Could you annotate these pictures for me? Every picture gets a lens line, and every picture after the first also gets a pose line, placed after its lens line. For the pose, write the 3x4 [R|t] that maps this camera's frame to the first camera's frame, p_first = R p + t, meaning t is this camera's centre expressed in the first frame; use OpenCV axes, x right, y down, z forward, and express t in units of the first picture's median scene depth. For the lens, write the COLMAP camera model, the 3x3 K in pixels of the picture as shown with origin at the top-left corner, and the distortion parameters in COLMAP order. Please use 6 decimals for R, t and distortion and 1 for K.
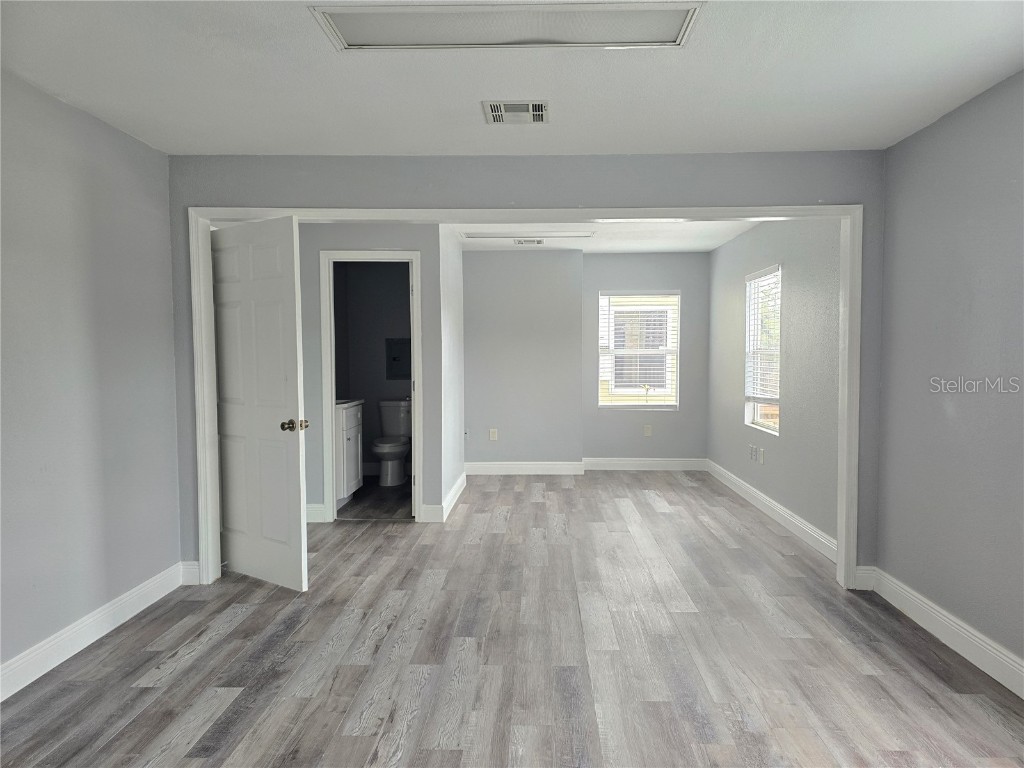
lens RADIAL K [[692.8, 0, 528.5], [0, 692.8, 383.7], [0, 0, 1]] dist [0.127488, -0.097745]
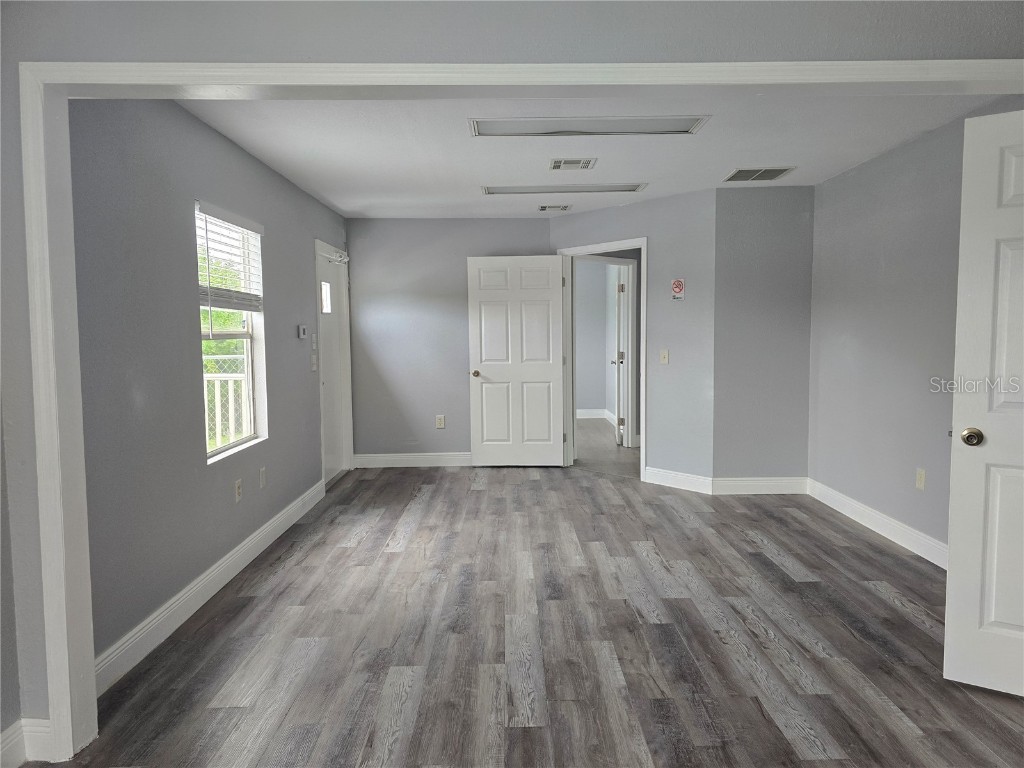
lens RADIAL K [[692.8, 0, 528.5], [0, 692.8, 383.7], [0, 0, 1]] dist [0.127488, -0.097745]
pose [[-0.998786, 0.014101, -0.047191, 0.139368], [0.008271, 0.992553, 0.121531, -0.091928], [0.048553, 0.120994, -0.991465, 1.986956]]
